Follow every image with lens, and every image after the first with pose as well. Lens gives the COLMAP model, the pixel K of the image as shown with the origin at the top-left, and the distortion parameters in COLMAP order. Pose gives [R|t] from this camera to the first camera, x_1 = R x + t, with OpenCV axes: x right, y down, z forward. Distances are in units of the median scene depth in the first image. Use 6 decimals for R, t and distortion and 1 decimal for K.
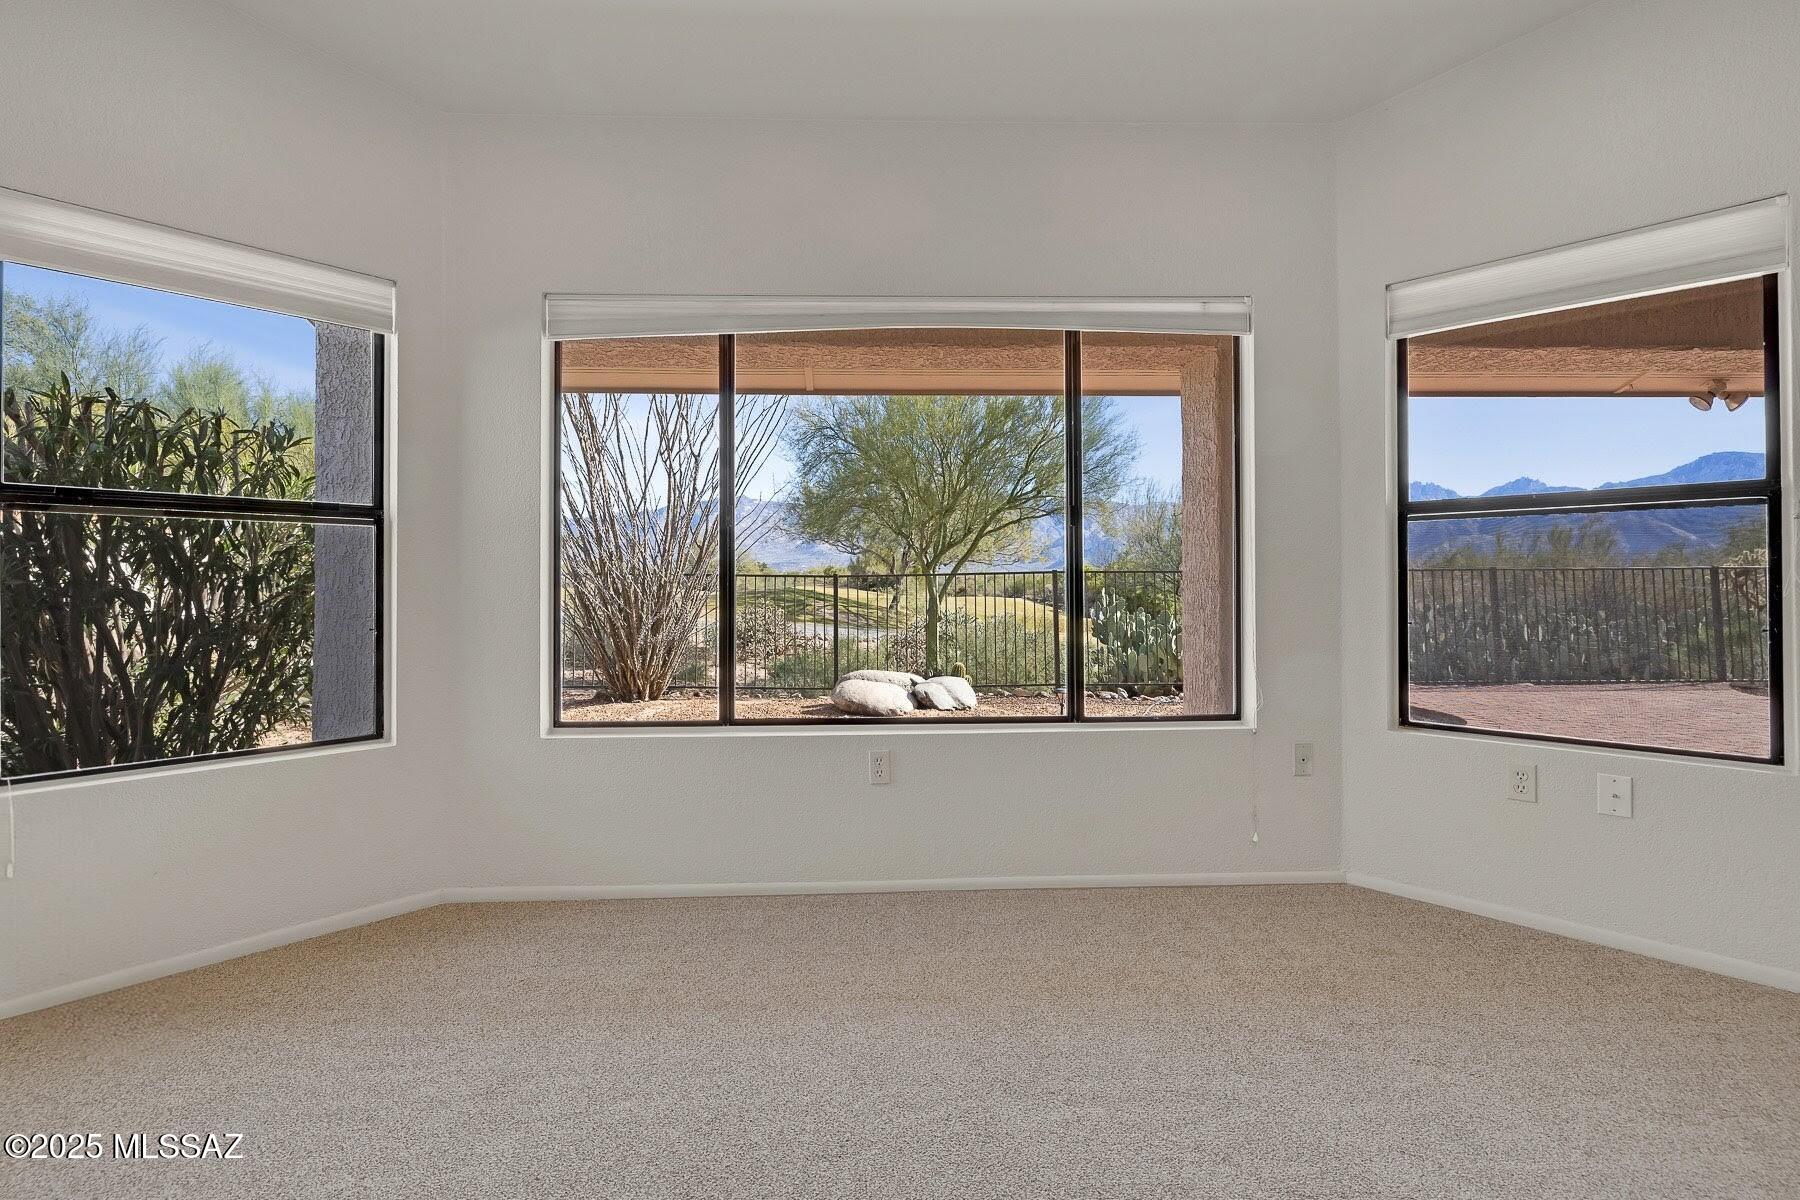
lens RADIAL K [[754.5, 0, 857.6], [0, 754.5, 589.8], [0, 0, 1]] dist [-0.000057, 0.000098]
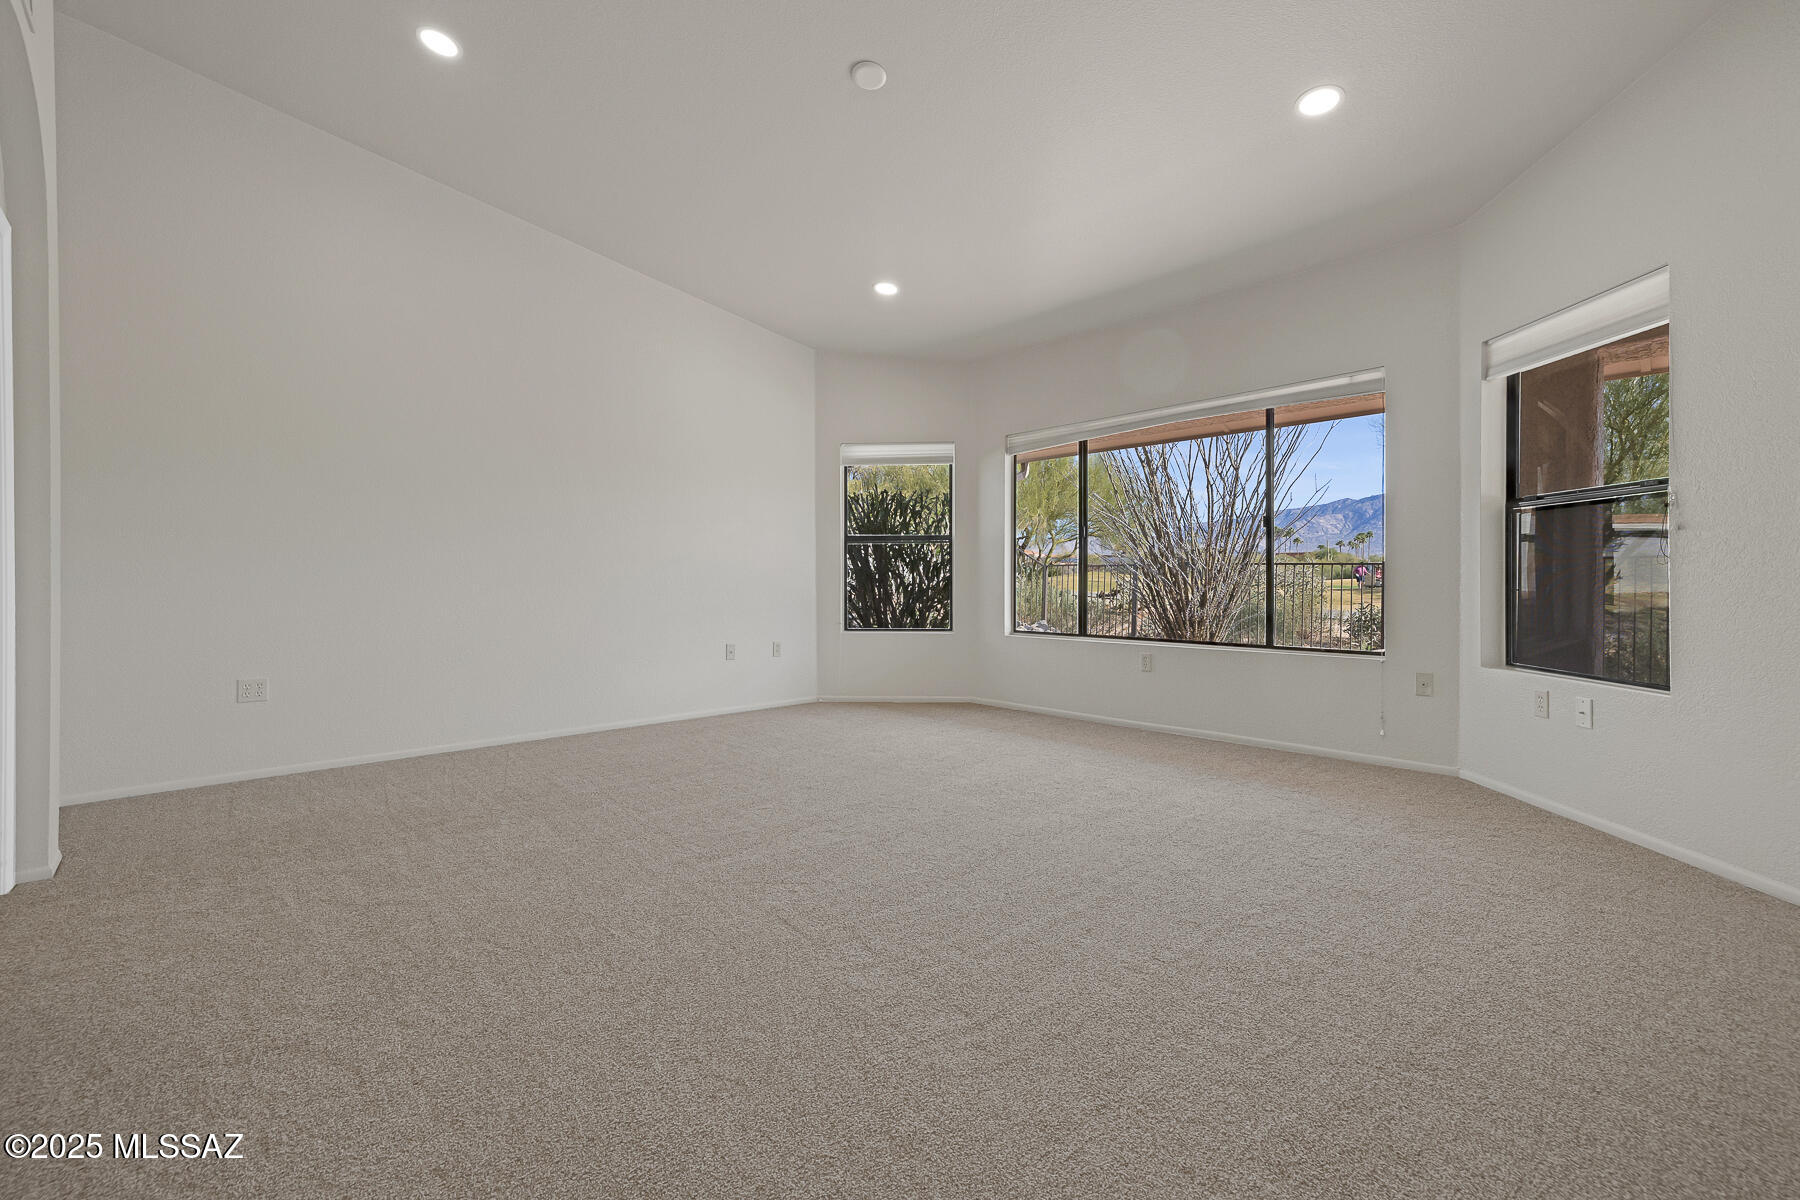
lens RADIAL K [[754.5, 0, 857.6], [0, 754.5, 589.8], [0, 0, 1]] dist [-0.000057, 0.000098]
pose [[0.626004, 0.014461, -0.779686, 1.040433], [-0.007244, 0.999893, 0.012729, 0.036225], [0.779786, -0.002321, 0.626041, -0.731254]]
